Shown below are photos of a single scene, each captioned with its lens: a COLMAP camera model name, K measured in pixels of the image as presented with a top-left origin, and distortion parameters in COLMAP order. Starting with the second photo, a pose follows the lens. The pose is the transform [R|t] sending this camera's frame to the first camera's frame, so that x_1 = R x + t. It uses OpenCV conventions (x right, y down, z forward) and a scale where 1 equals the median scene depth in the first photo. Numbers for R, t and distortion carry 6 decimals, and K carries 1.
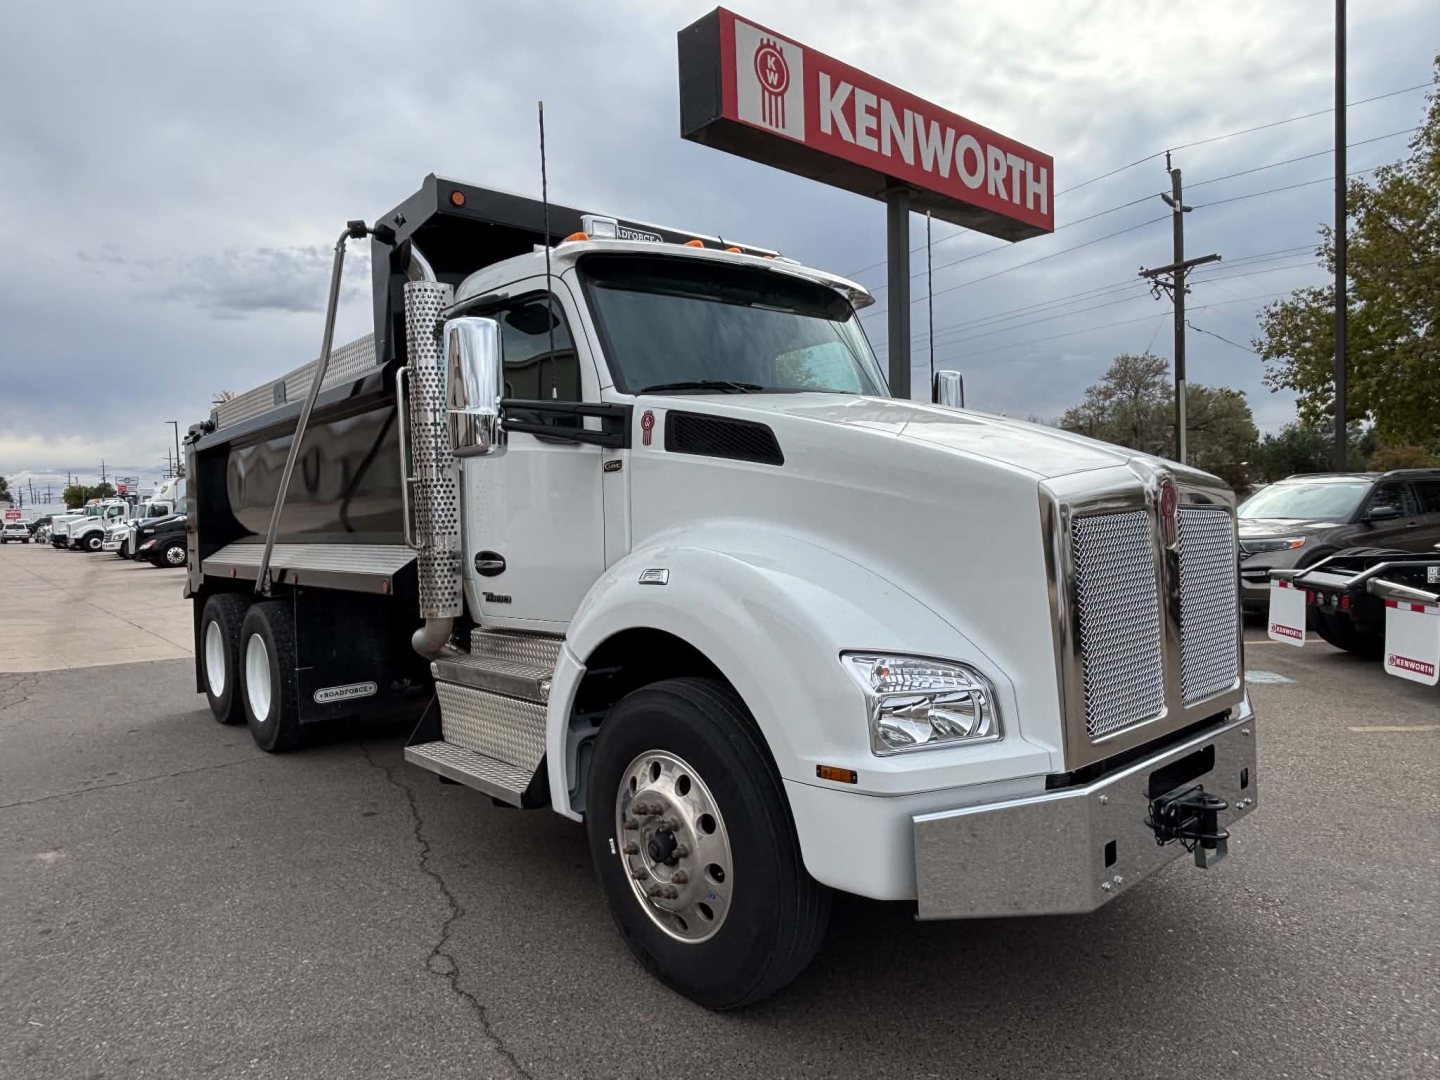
lens RADIAL K [[939.1, 0, 715.7], [0, 939.1, 530.1], [0, 0, 1]] dist [0.019887, -0.009121]
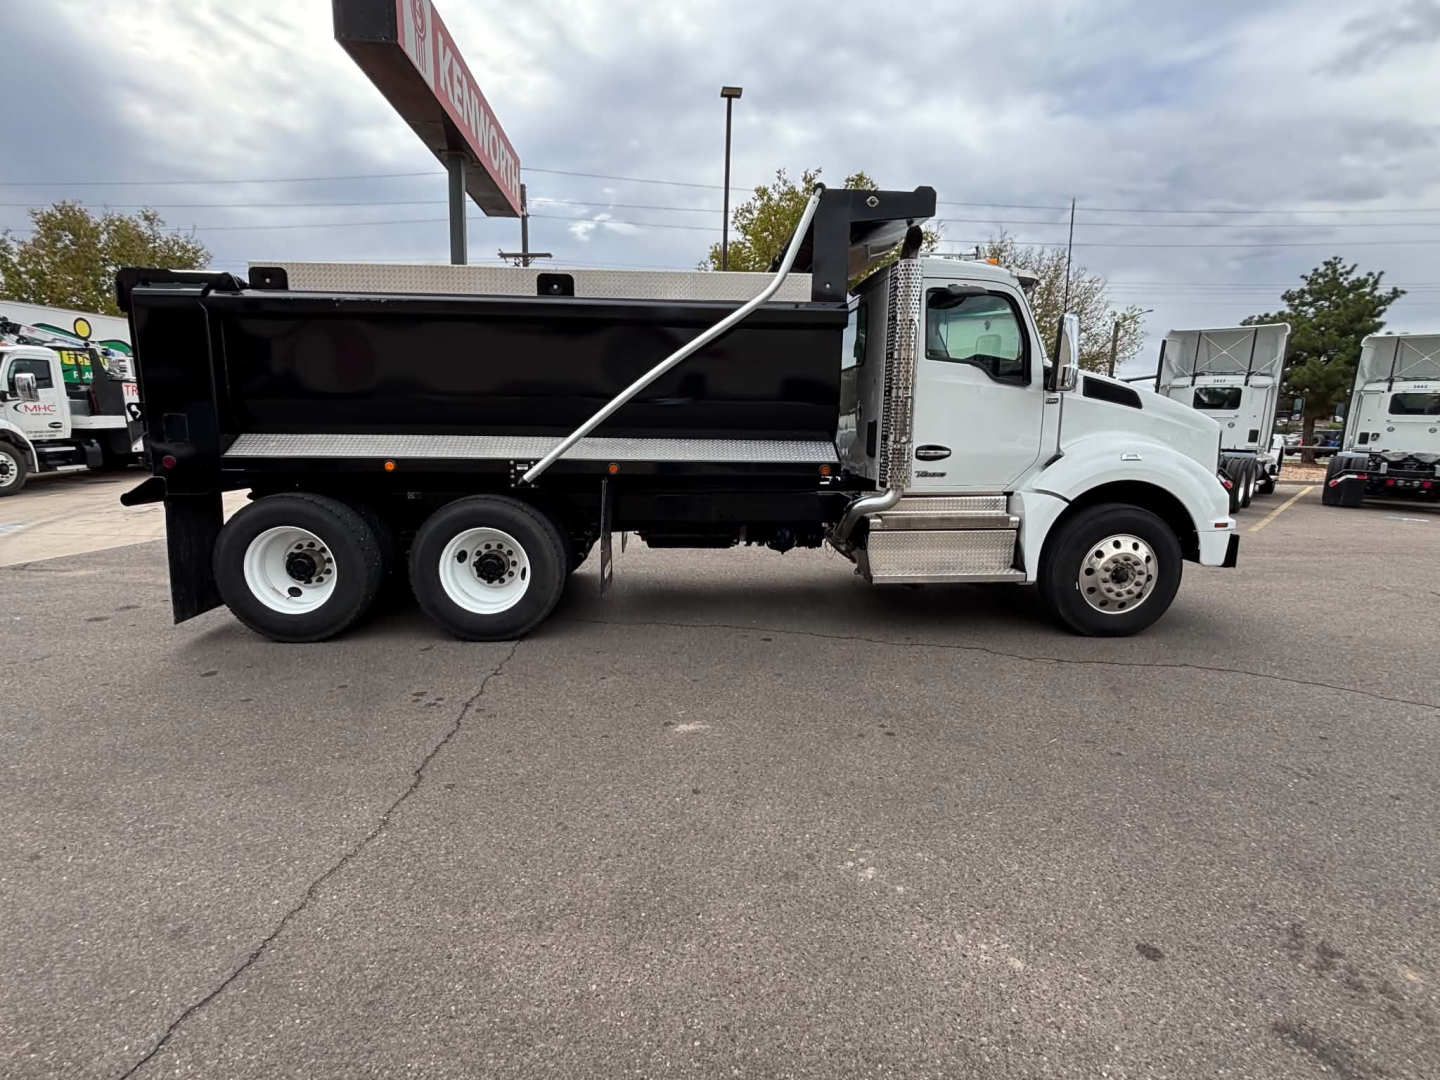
lens RADIAL K [[683.0, 0, 722.7], [0, 683.0, 539.4], [0, 0, 1]] dist [0.001563, 0.000190]
pose [[0.597788, -0.100397, 0.795343, -1.400976], [-0.017790, 0.990221, 0.138367, 0.026716], [-0.801457, -0.096863, 0.590156, 0.578145]]
